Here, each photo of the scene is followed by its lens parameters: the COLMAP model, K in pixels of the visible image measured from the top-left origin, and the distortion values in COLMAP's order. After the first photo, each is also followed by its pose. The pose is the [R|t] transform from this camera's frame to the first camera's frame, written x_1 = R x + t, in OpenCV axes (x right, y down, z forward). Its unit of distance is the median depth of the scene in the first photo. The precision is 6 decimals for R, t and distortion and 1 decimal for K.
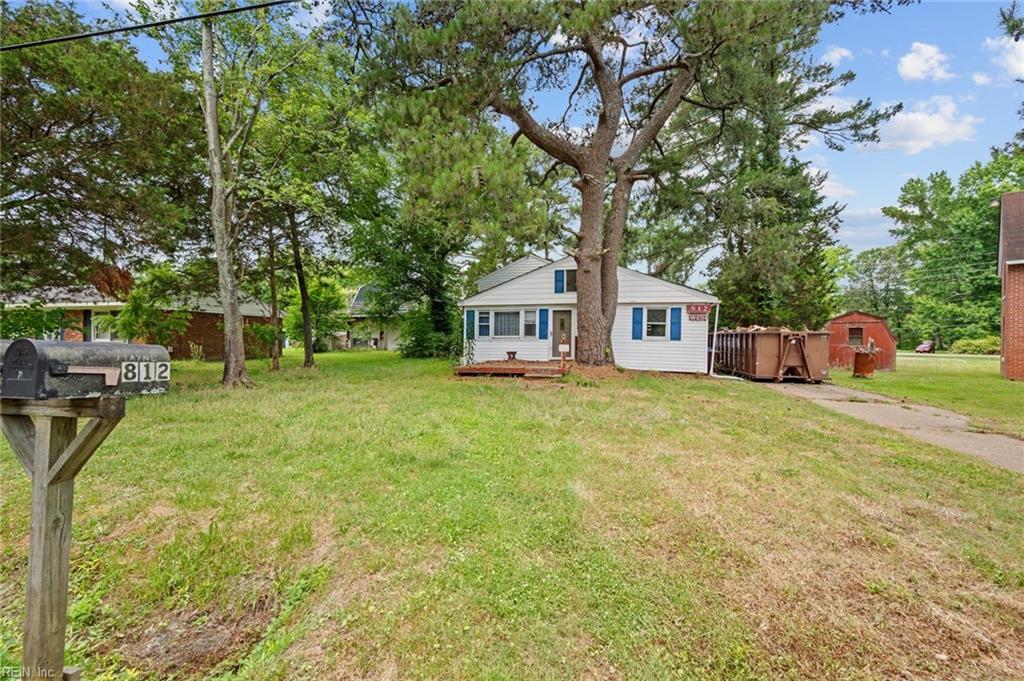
lens RADIAL K [[408.2, 0, 512.4], [0, 408.2, 339.1], [0, 0, 1]] dist [-0.002109, 0.000567]
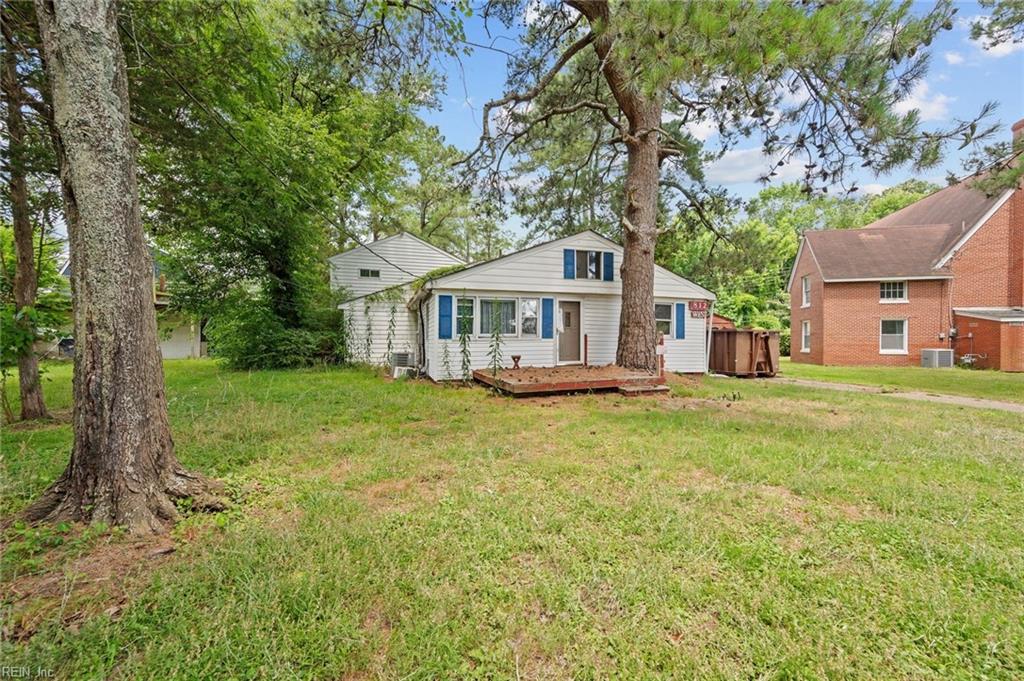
lens RADIAL K [[408.2, 0, 512.2], [0, 408.2, 341.4], [0, 0, 1]] dist [-0.002109, 0.000567]
pose [[0.833673, -0.010217, 0.552164, -0.406605], [0.005645, 0.999934, 0.009980, -0.002356], [-0.552229, -0.005204, 0.833676, 0.409686]]
